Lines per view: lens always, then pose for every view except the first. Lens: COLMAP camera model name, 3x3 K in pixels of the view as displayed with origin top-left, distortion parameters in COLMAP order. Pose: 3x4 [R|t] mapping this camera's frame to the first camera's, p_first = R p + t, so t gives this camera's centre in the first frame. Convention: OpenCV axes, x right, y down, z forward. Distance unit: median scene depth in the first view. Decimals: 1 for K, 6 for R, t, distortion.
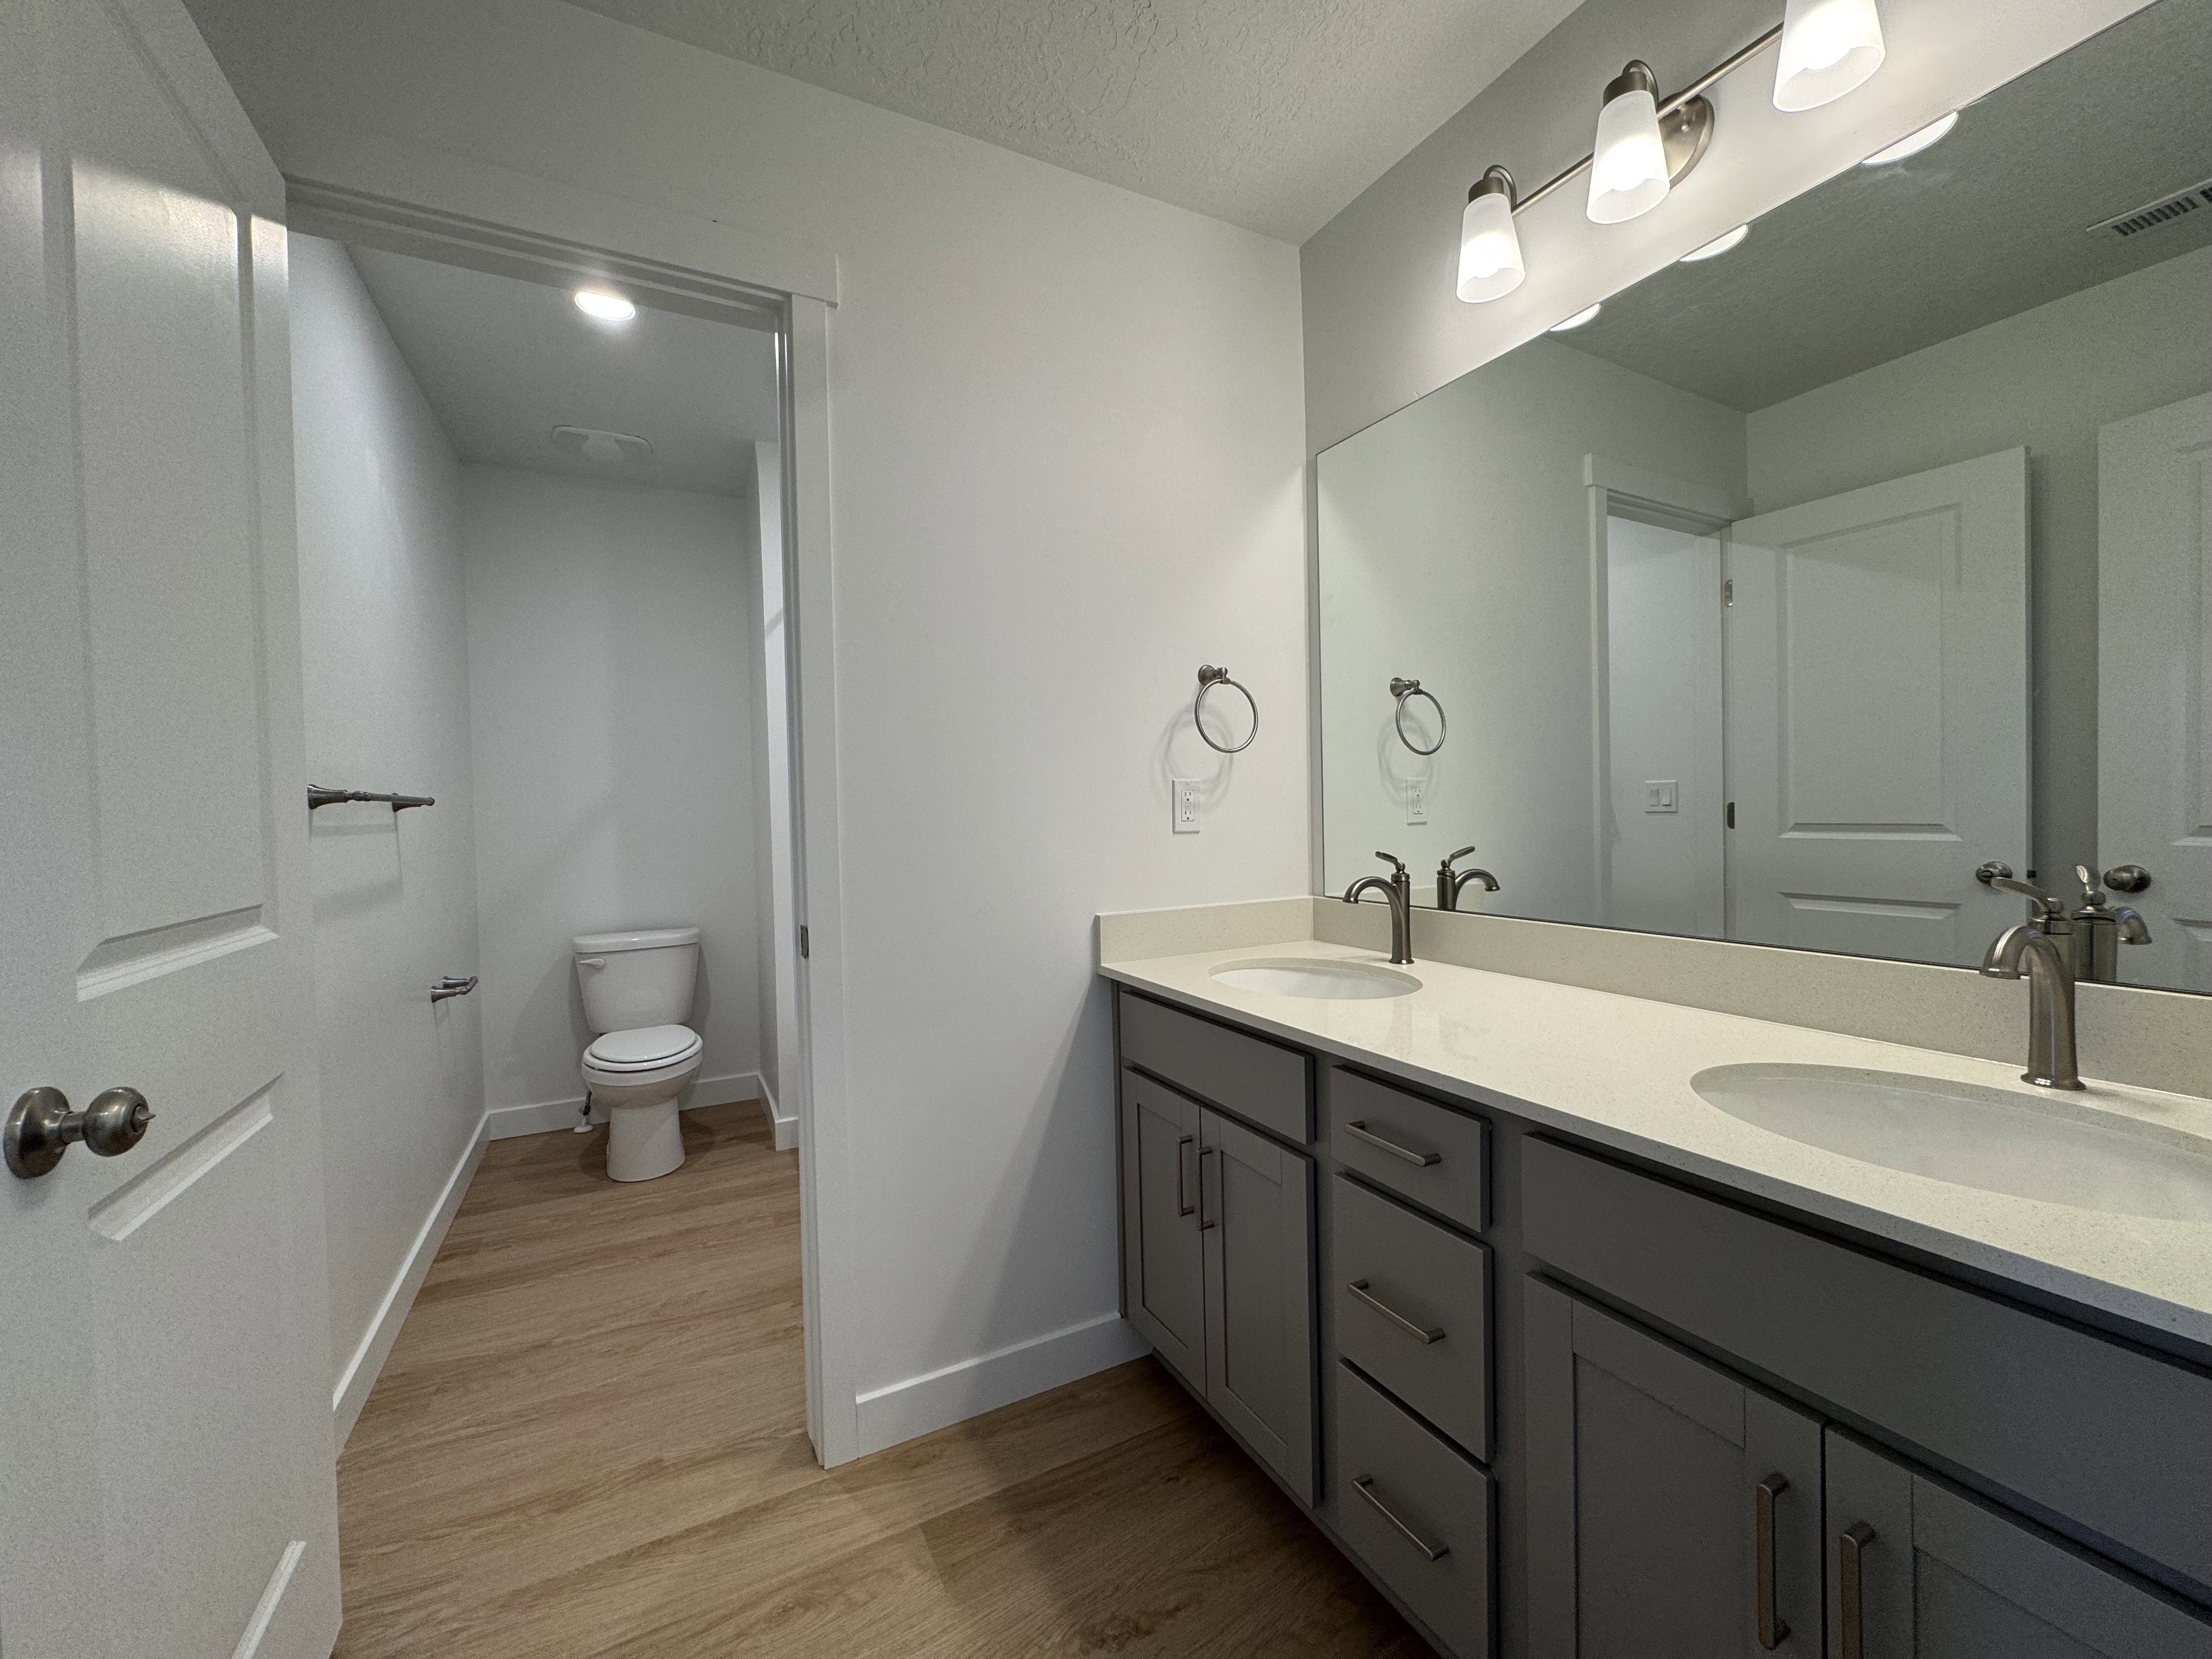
lens RADIAL K [[895.8, 0, 1106.0], [0, 895.8, 829.5], [0, 0, 1]] dist [0.000473, -0.000207]
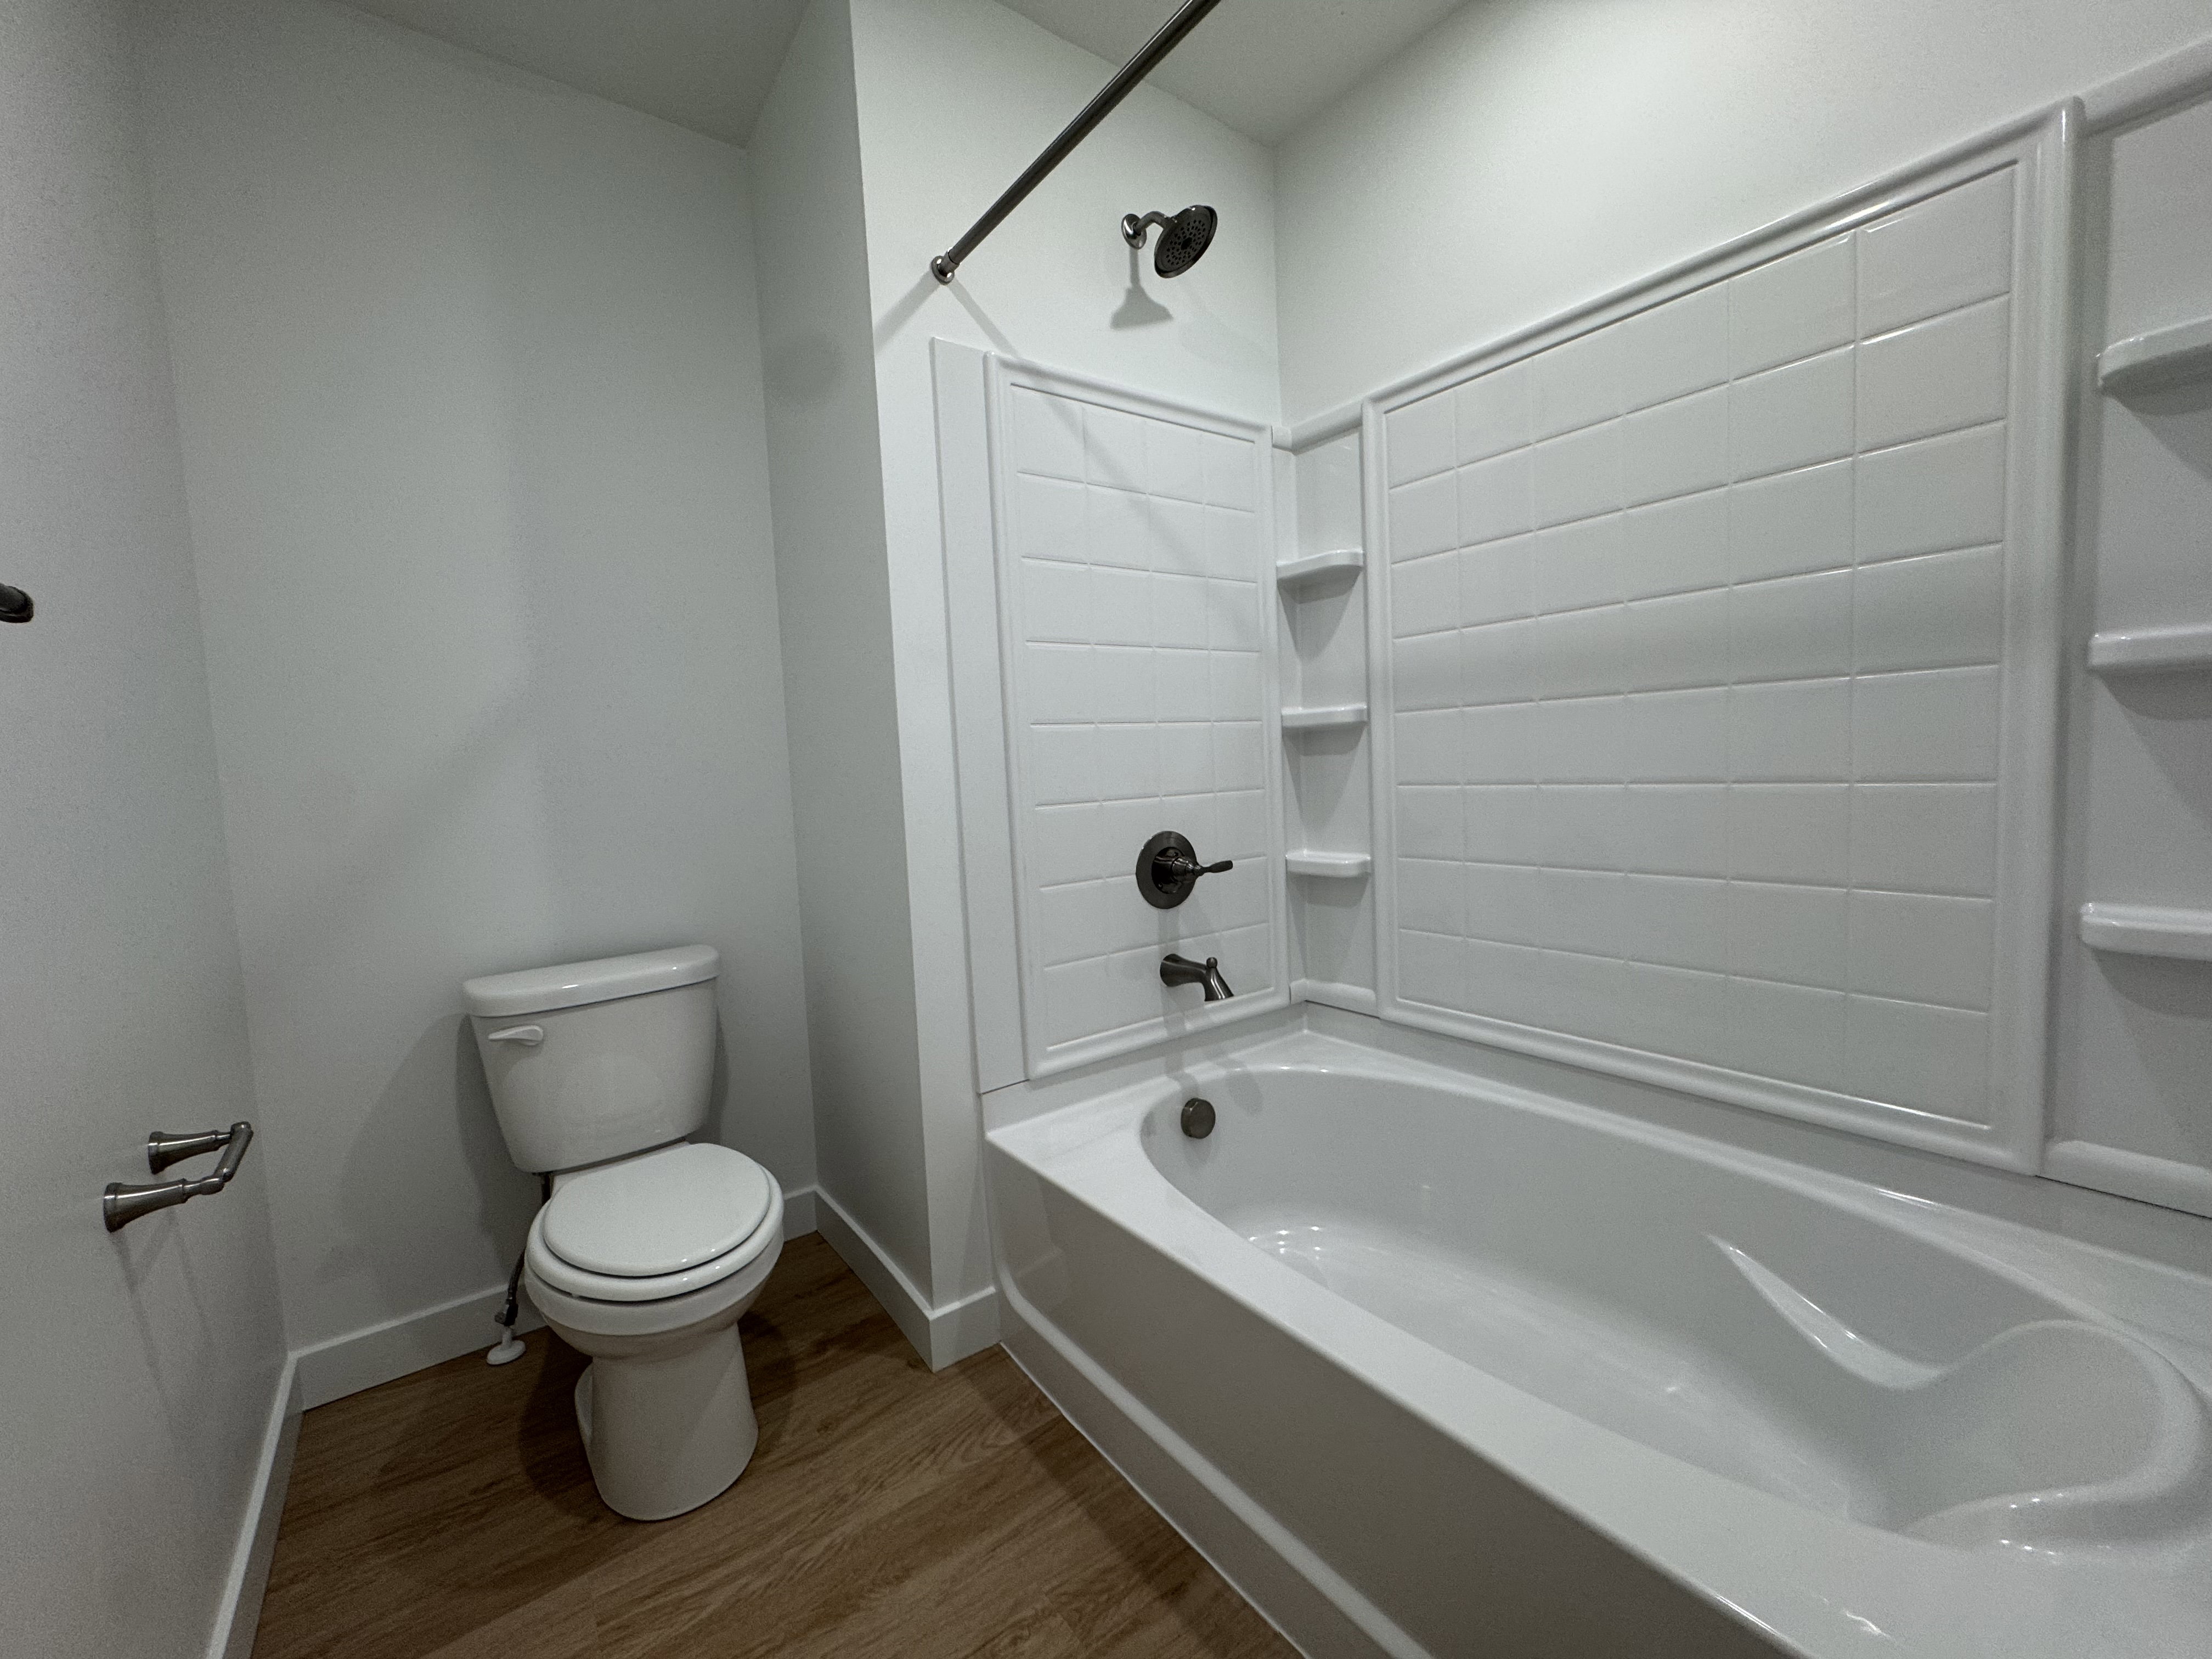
lens RADIAL K [[895.8, 0, 1106.0], [0, 895.8, 829.5], [0, 0, 1]] dist [0.000473, -0.000207]
pose [[0.986391, -0.037551, 0.160074, -0.340906], [0.030405, 0.998439, 0.046861, 0.025270], [-0.161583, -0.041357, 0.985992, 0.488233]]
